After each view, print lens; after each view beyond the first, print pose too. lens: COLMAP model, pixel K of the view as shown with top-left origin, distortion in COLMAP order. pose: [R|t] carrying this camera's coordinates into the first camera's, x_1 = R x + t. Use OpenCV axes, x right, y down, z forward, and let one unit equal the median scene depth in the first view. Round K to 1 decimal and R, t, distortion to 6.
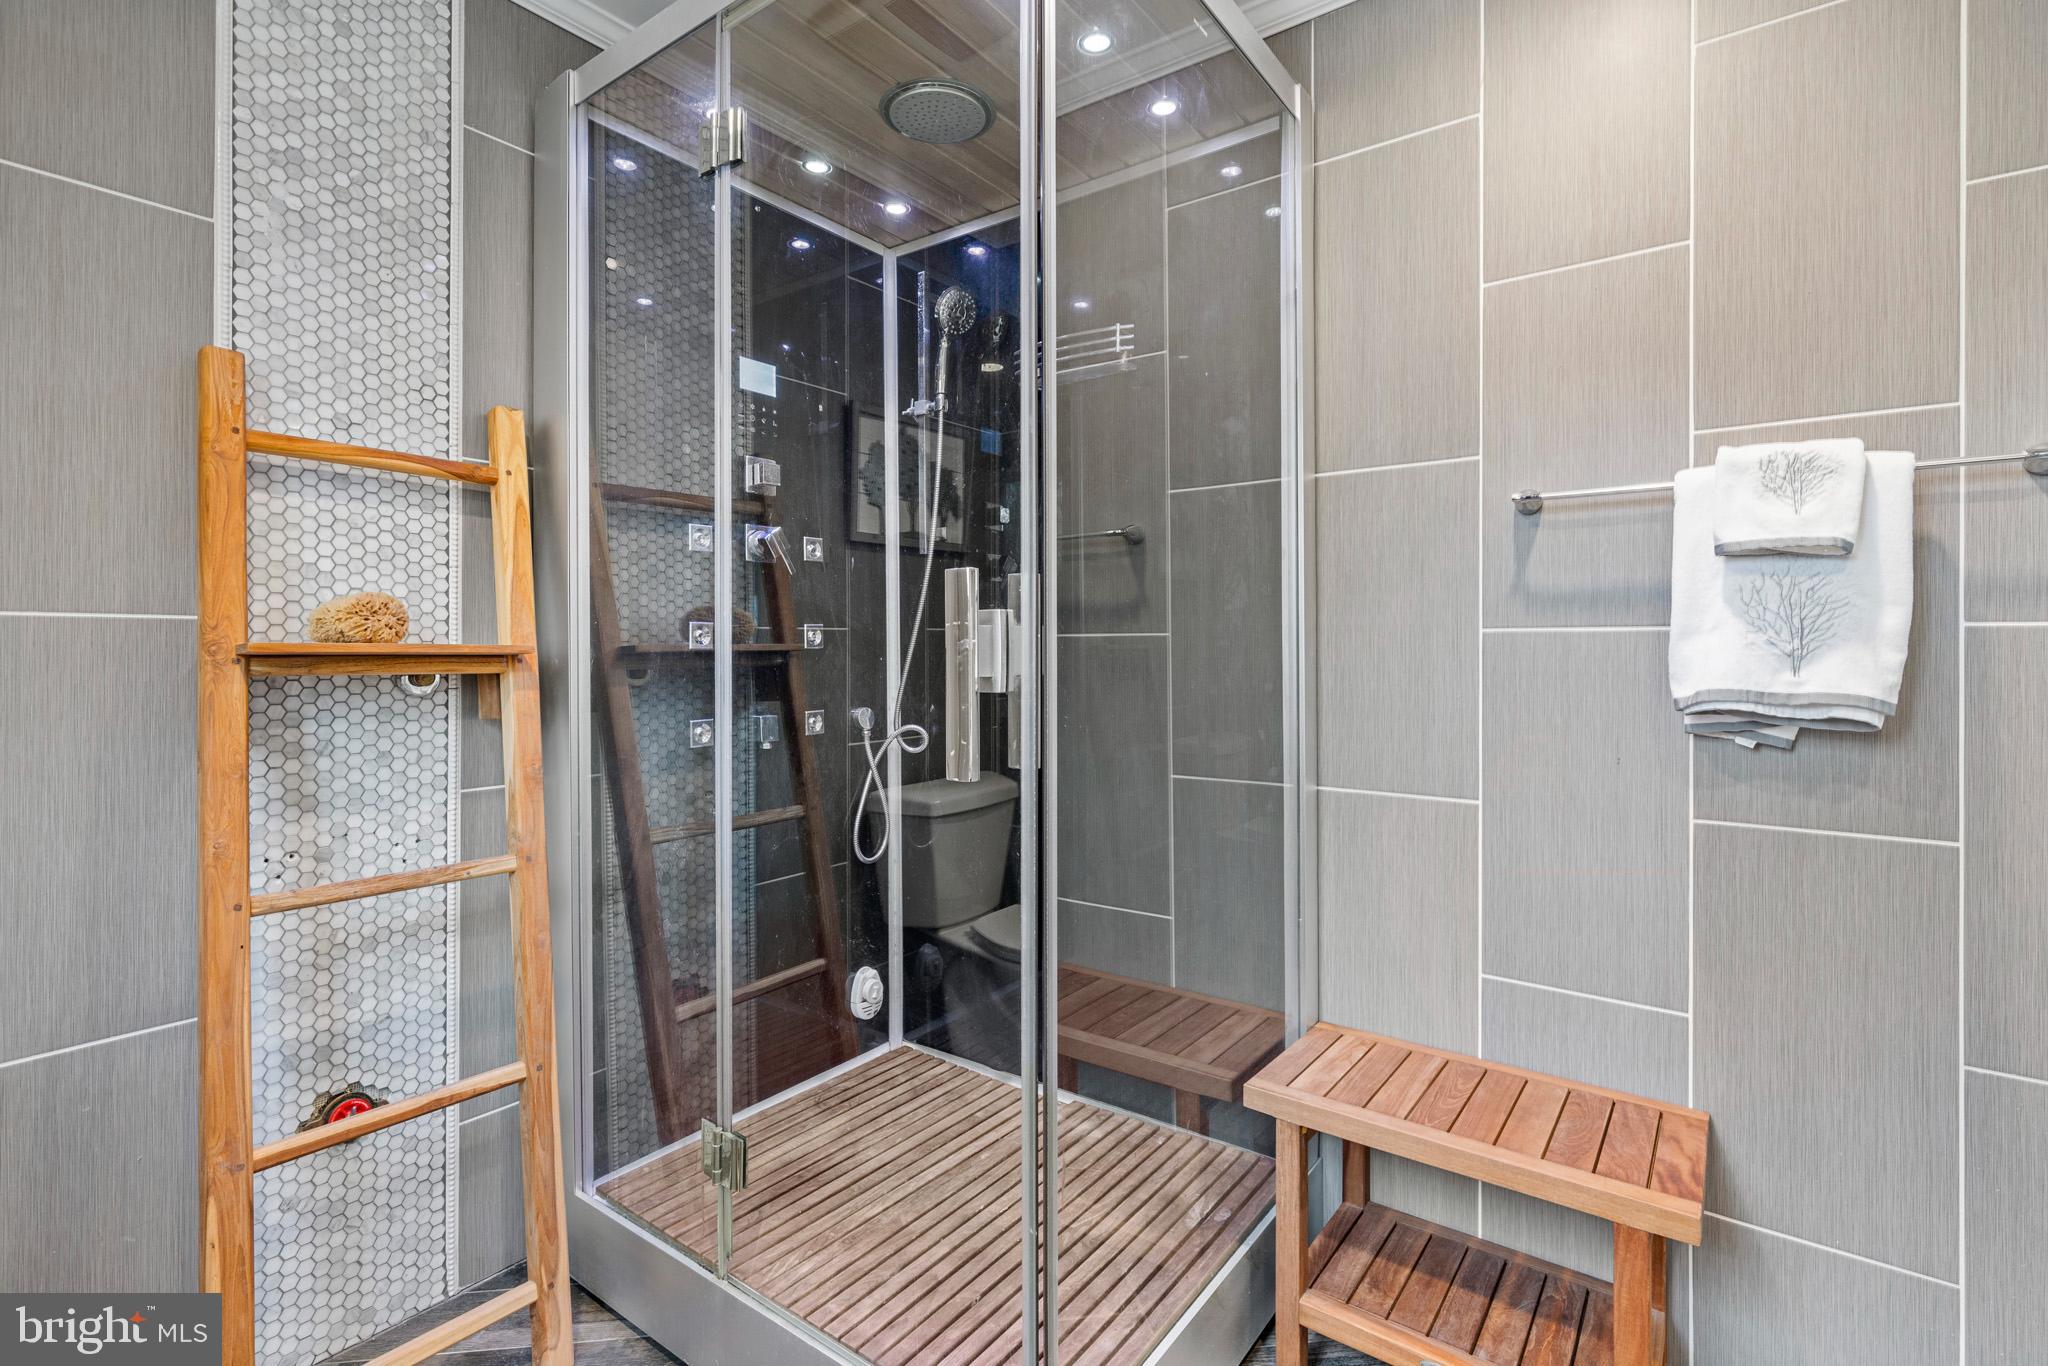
lens RADIAL K [[976.8, 0, 1034.5], [0, 976.8, 645.1], [0, 0, 1]] dist [0.002752, 0.000439]
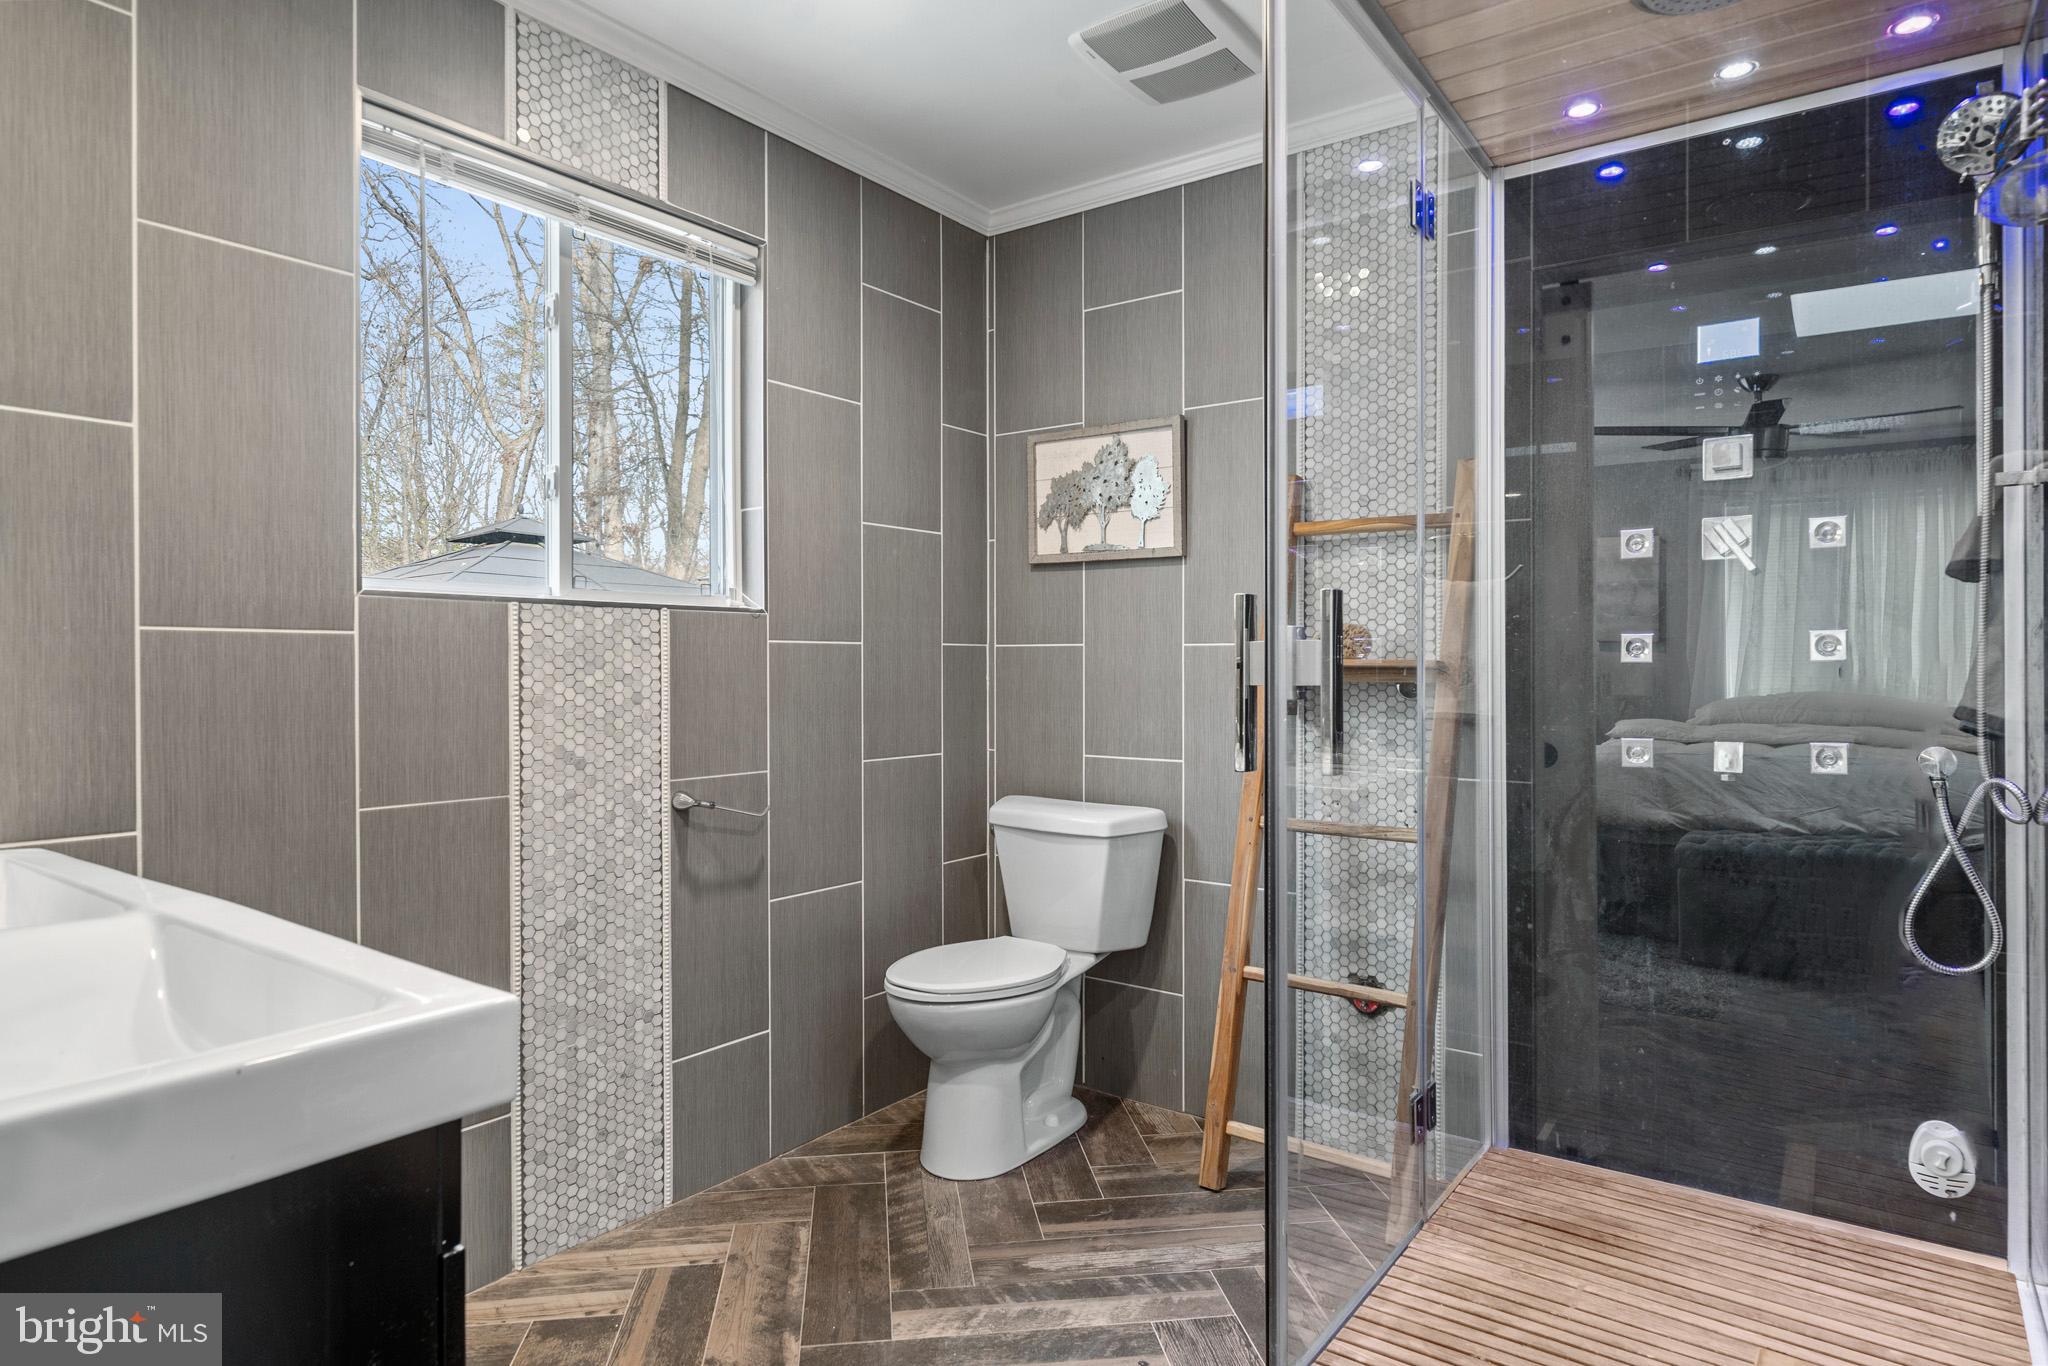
lens RADIAL K [[1125.9, 0, 1028.8], [0, 1125.9, 680.5], [0, 0, 1]] dist [0.003660, 0.003313]
pose [[0.006807, 0.008436, -0.999941, 0.894574], [0.001339, 0.999963, 0.008446, 0.014443], [0.999976, -0.001396, 0.006795, 0.503878]]
